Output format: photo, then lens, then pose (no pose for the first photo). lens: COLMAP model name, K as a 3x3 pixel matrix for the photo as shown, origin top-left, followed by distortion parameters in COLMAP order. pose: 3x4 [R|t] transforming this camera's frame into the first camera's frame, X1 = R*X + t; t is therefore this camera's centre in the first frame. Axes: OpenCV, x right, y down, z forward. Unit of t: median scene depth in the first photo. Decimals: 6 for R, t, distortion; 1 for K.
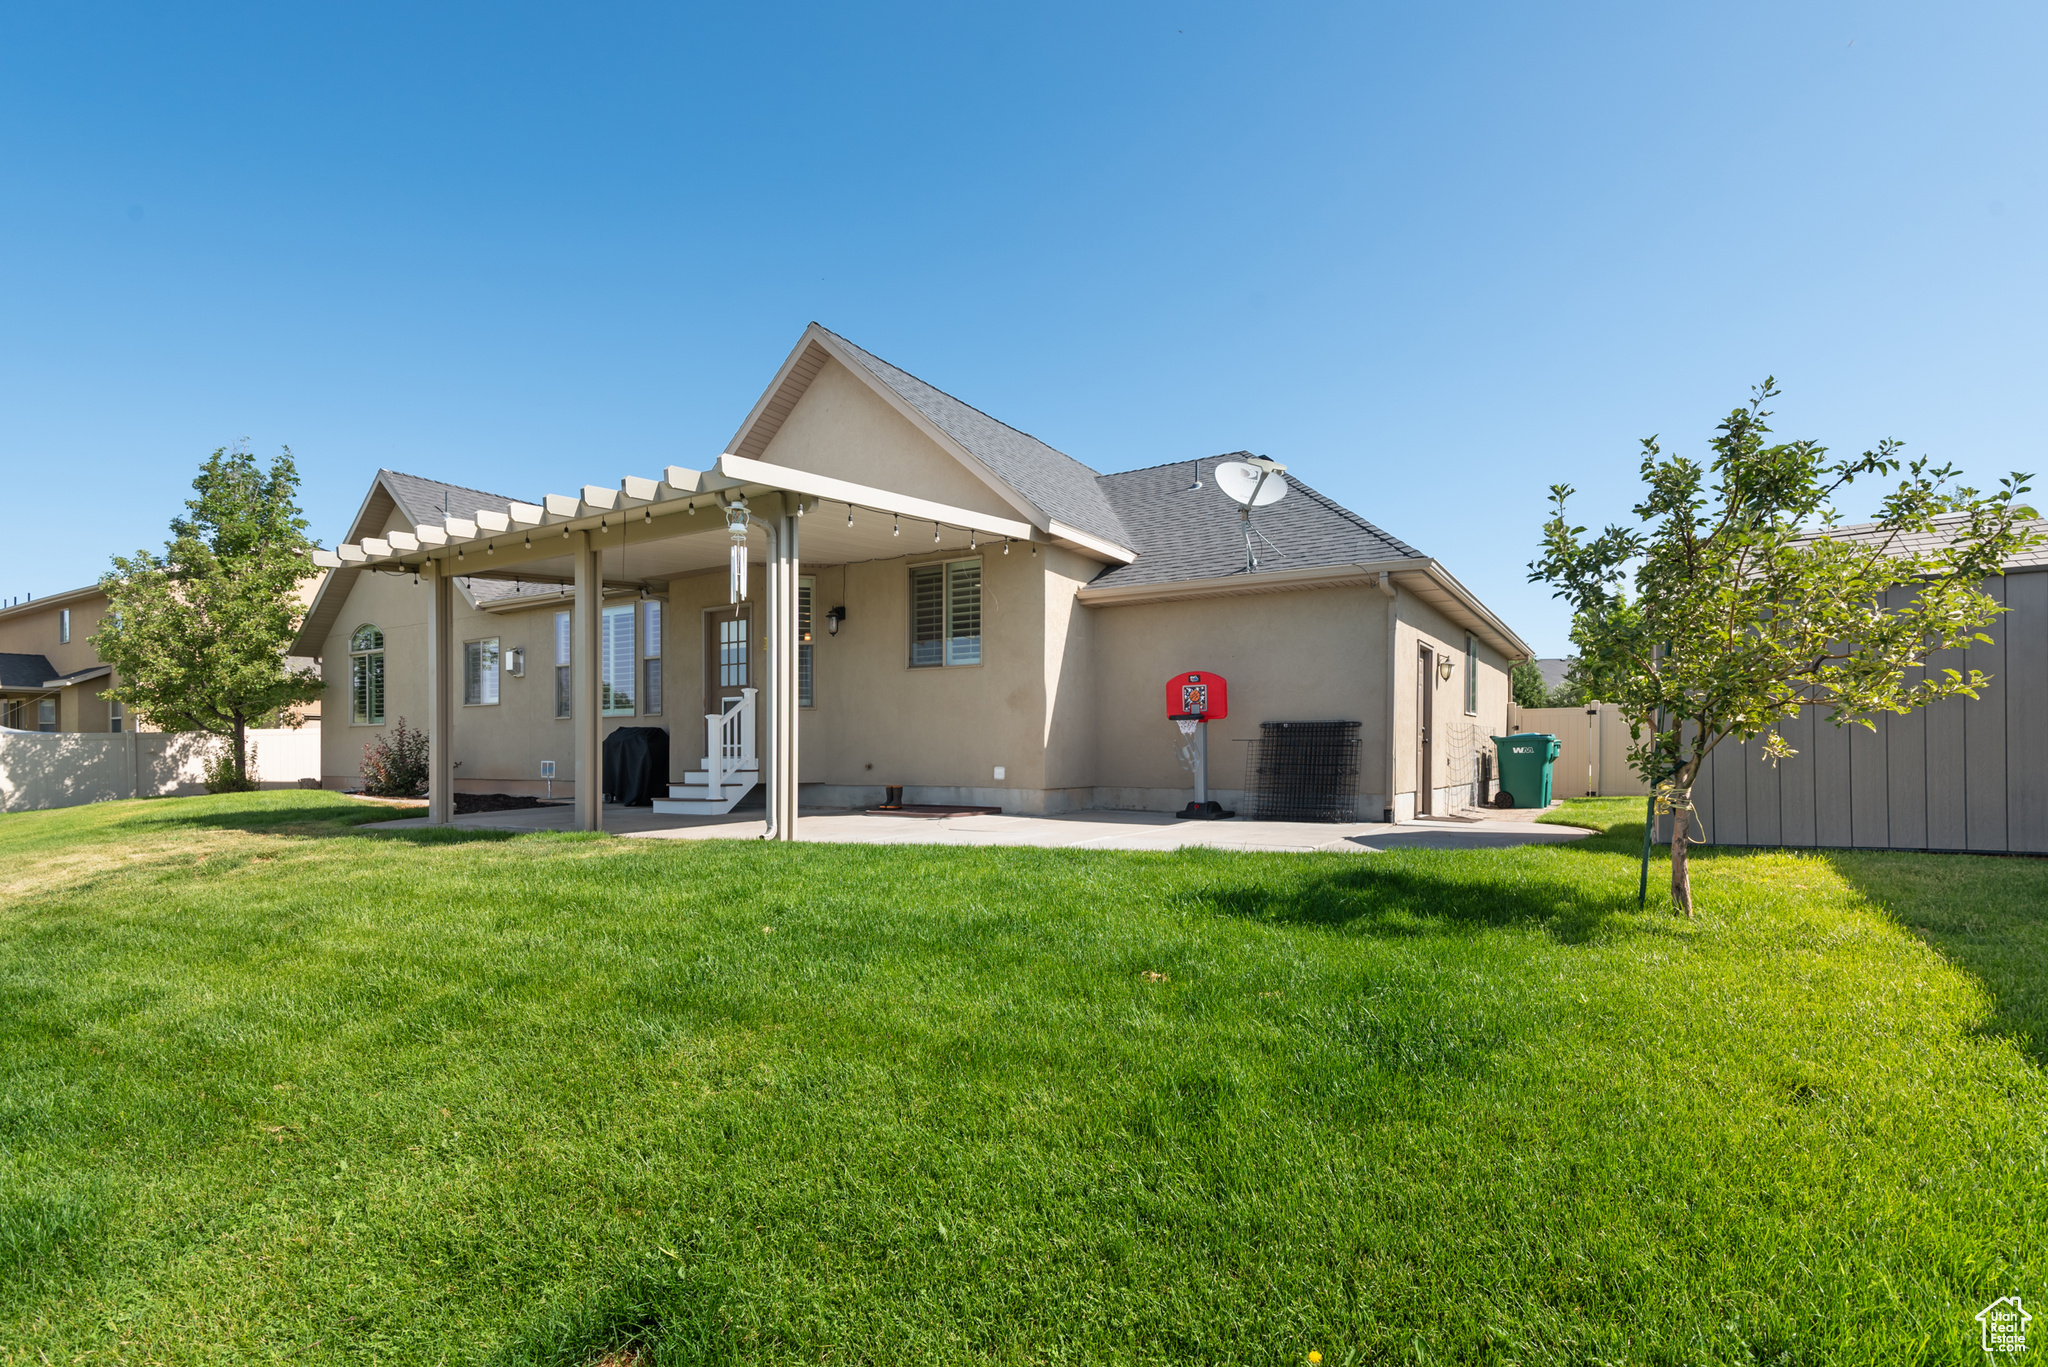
lens RADIAL K [[933.7, 0, 1024.0], [0, 933.7, 683.5], [0, 0, 1]] dist [0.000257, 0.000018]
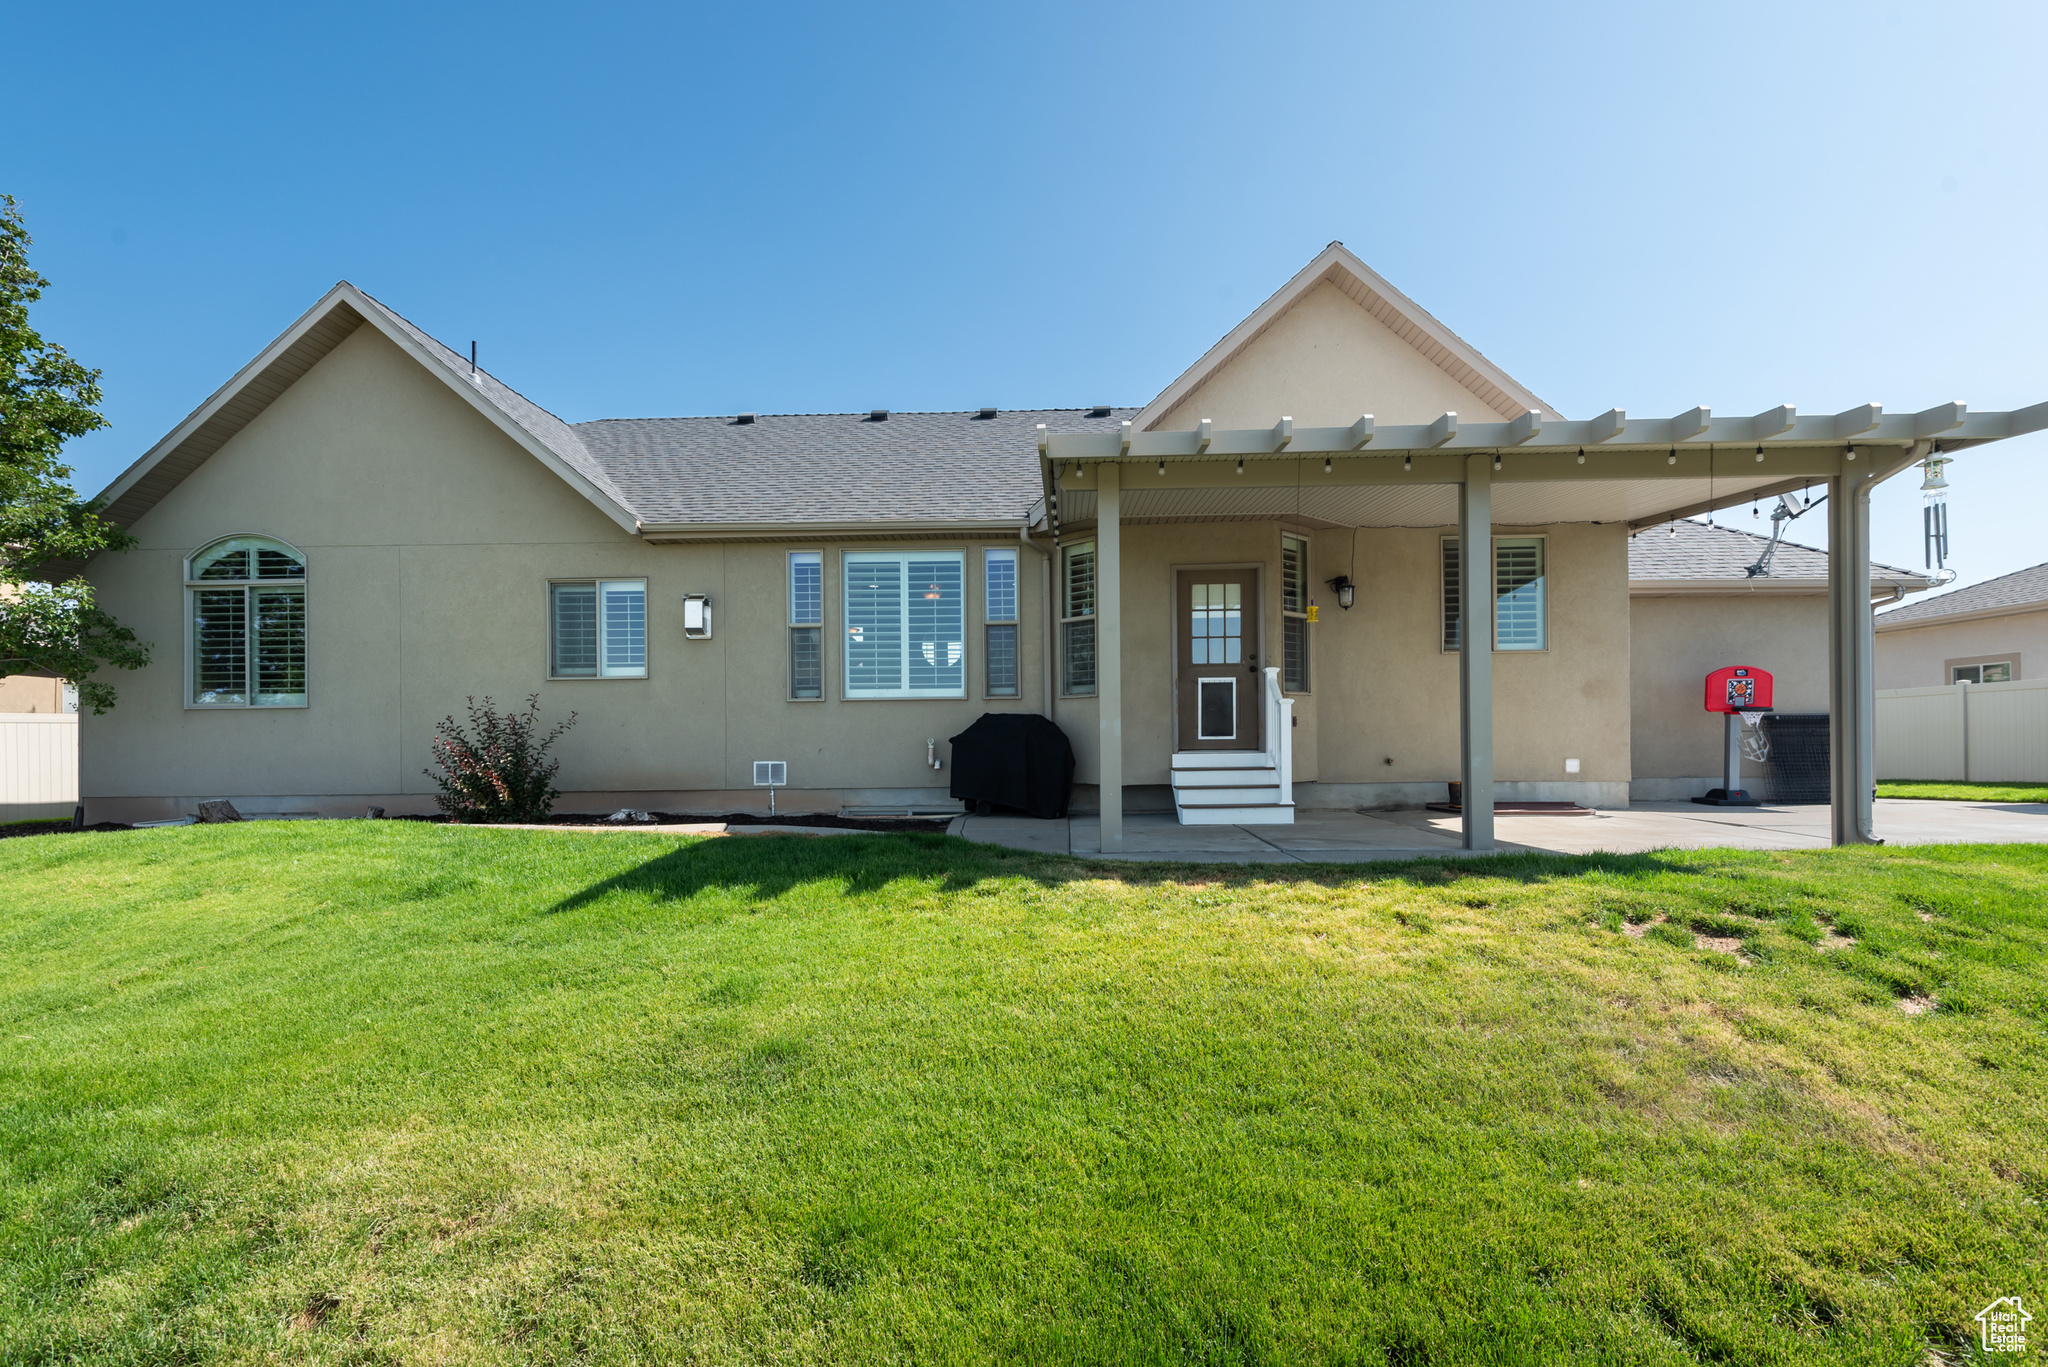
lens RADIAL K [[933.7, 0, 1024.0], [0, 933.7, 683.5], [0, 0, 1]] dist [0.000257, 0.000018]
pose [[0.880380, 0.032987, 0.473120, -0.841805], [-0.029653, 0.999455, -0.014506, 0.036282], [-0.473341, -0.001259, 0.880878, 0.363159]]
